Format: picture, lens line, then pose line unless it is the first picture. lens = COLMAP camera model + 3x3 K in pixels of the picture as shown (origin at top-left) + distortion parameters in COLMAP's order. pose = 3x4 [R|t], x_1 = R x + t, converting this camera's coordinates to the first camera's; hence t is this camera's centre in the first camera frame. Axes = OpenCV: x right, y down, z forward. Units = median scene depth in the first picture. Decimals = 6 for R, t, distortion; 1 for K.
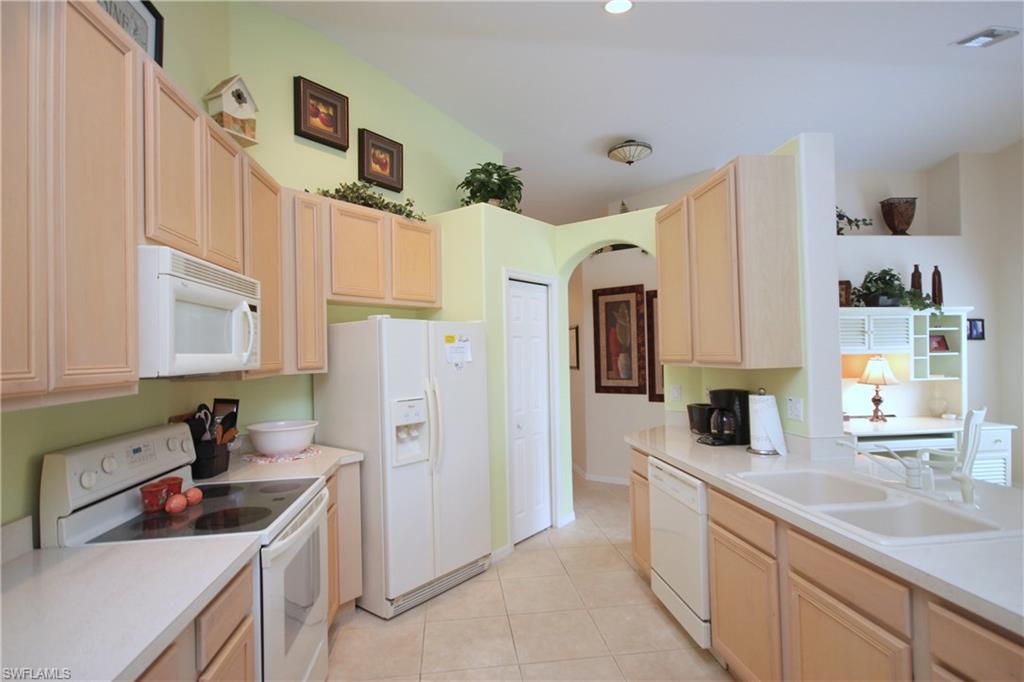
lens RADIAL K [[509.2, 0, 510.4], [0, 509.2, 345.3], [0, 0, 1]] dist [0.001180, -0.001586]
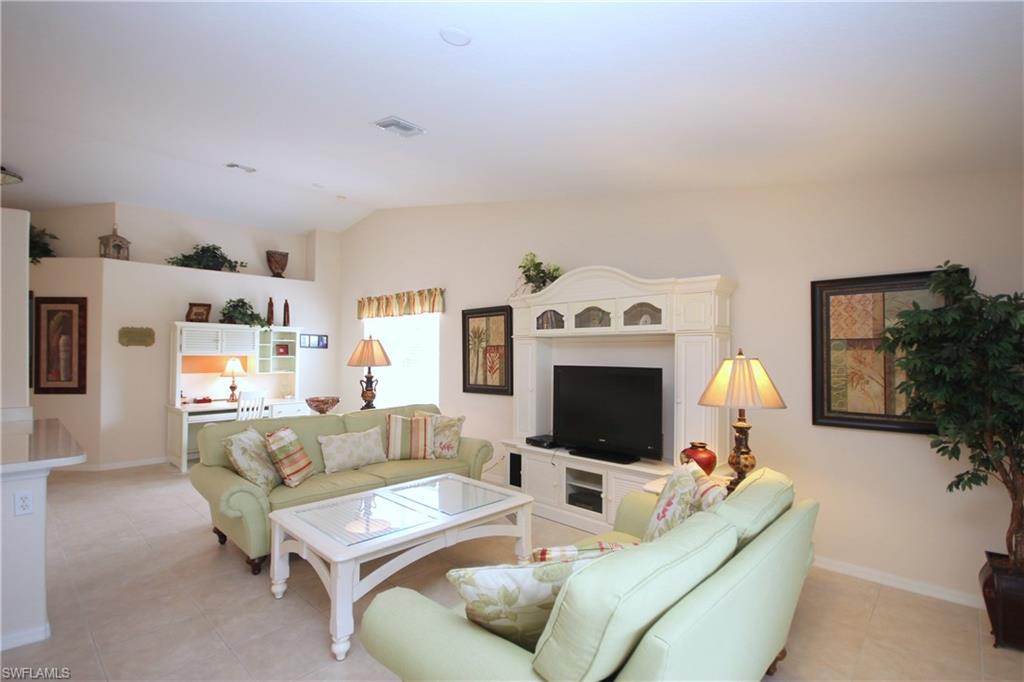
lens RADIAL K [[483.8, 0, 530.0], [0, 483.8, 352.1], [0, 0, 1]] dist [0.012052, 0.002414]
pose [[0.764882, 0.017847, 0.643923, 0.467556], [-0.014001, 0.999841, -0.011081, 0.008956], [-0.644018, -0.000540, 0.765010, -0.602872]]
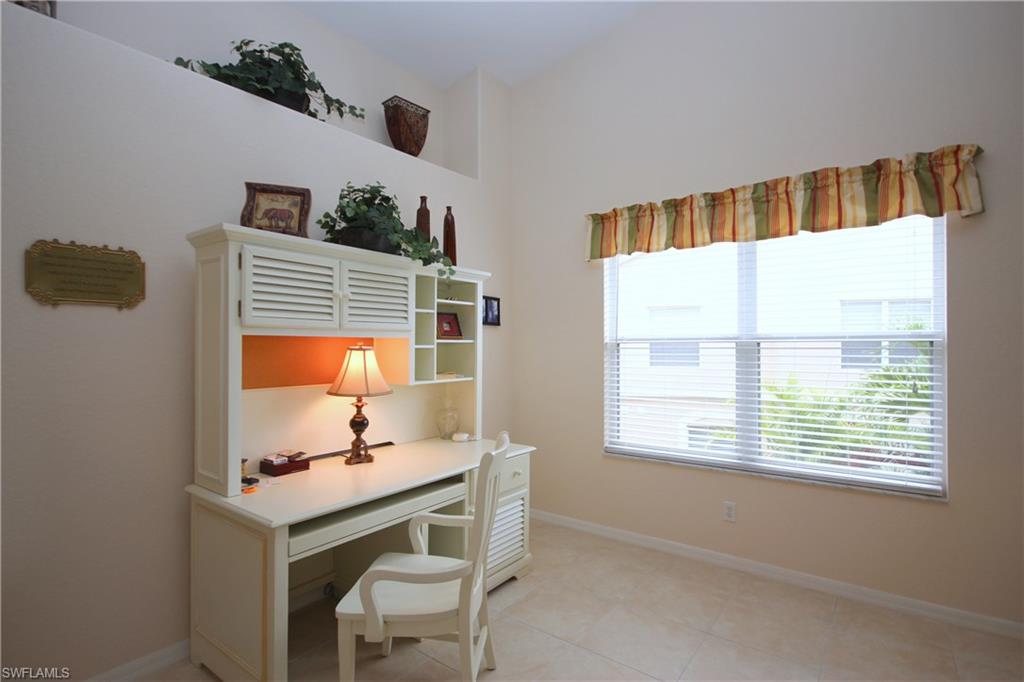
lens RADIAL K [[483.8, 0, 508.0], [0, 483.8, 352.1], [0, 0, 1]] dist [0.012052, 0.002414]
pose [[0.704534, 0.008079, 0.709624, 0.459996], [-0.014574, 0.999889, 0.003086, 0.027249], [-0.709520, -0.012516, 0.704574, 0.517802]]
